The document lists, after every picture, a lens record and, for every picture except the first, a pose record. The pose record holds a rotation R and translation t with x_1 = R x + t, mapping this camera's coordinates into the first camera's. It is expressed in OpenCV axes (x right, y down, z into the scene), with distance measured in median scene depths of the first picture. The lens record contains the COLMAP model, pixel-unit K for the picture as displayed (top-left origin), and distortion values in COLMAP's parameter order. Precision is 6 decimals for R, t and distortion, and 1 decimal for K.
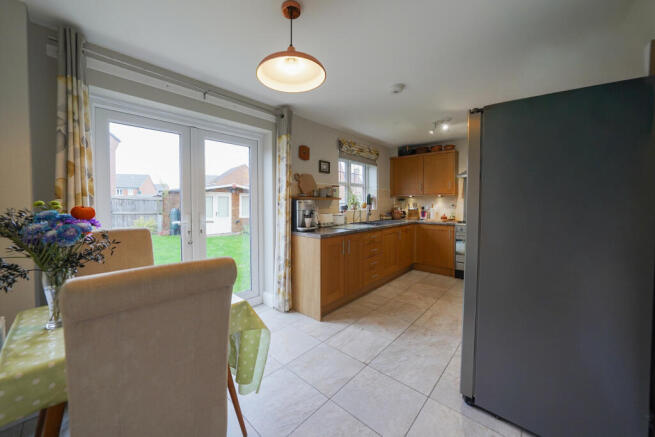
lens RADIAL K [[245.0, 0, 292.8], [0, 245.0, 207.6], [0, 0, 1]] dist [-0.016065, 0.002265]
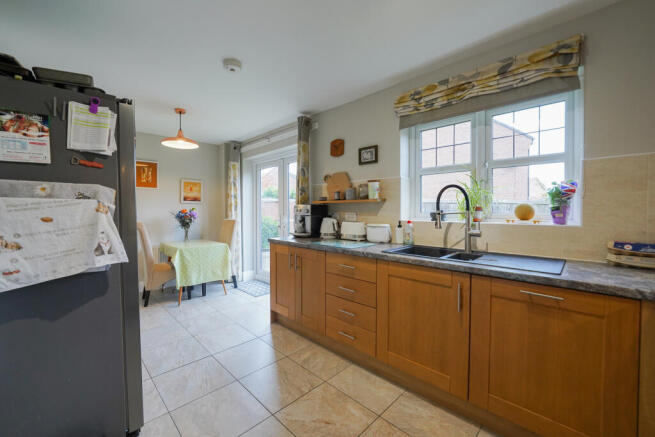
lens RADIAL K [[236.9, 0, 299.2], [0, 236.9, 213.8], [0, 0, 1]] dist [-0.012130, -0.000139]
pose [[0.018548, 0.018105, -0.999664, 0.764945], [-0.018465, 0.999672, 0.017763, -0.008149], [0.999657, 0.018129, 0.018876, 0.762686]]
